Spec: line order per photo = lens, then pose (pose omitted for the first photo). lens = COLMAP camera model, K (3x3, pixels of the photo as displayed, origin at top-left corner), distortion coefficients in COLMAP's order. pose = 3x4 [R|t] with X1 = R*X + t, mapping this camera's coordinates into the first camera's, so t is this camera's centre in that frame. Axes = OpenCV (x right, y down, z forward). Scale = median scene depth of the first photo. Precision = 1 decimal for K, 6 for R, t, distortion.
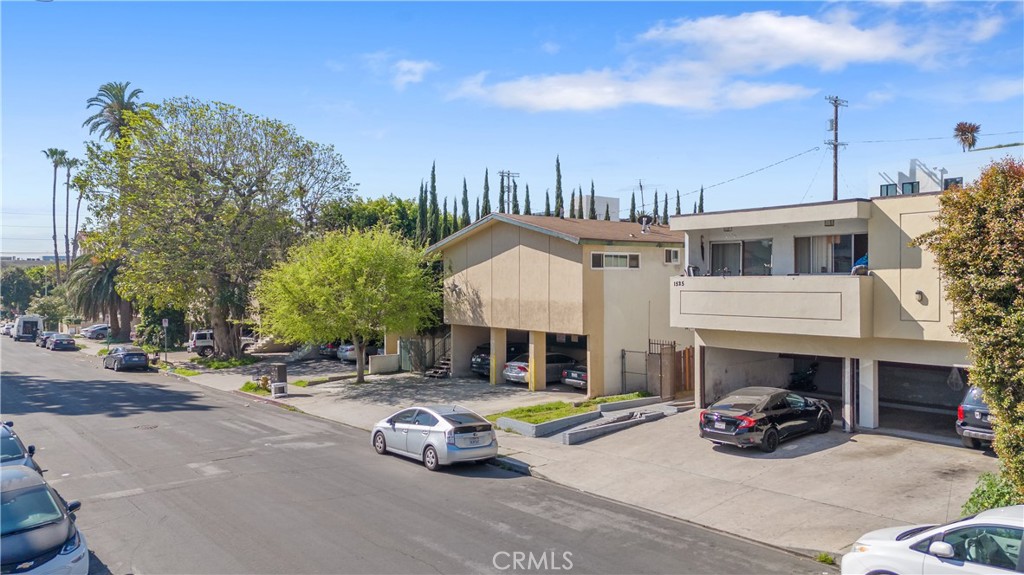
lens RADIAL K [[746.0, 0, 517.7], [0, 746.0, 286.0], [0, 0, 1]] dist [0.101402, -0.117880]
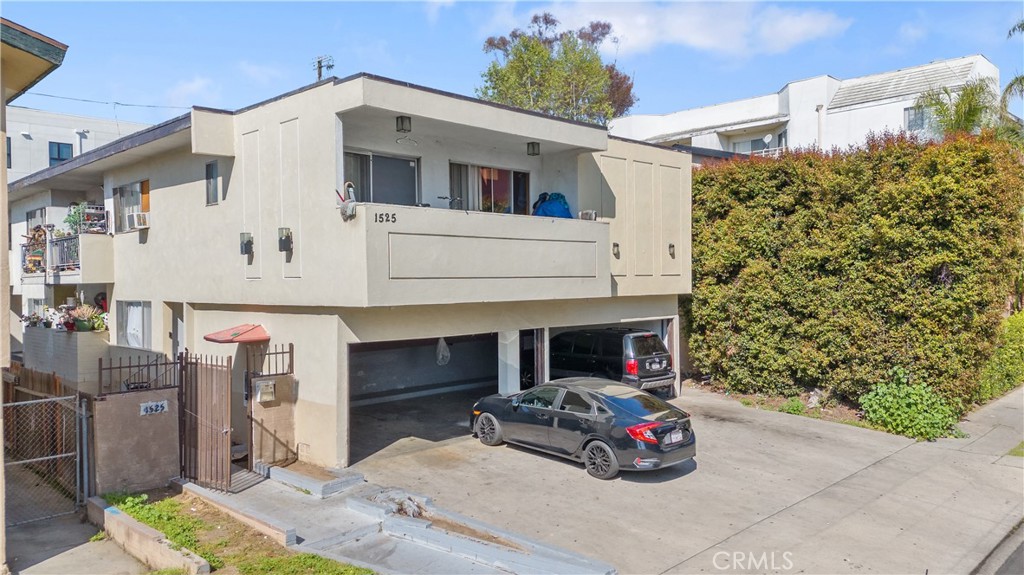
lens RADIAL K [[746.0, 0, 517.7], [0, 746.0, 286.0], [0, 0, 1]] dist [0.101402, -0.117880]
pose [[-0.106757, -0.004929, 0.994273, -0.273913], [0.017481, 0.999824, 0.006834, 0.038507], [-0.994132, 0.018110, -0.106652, 0.931547]]
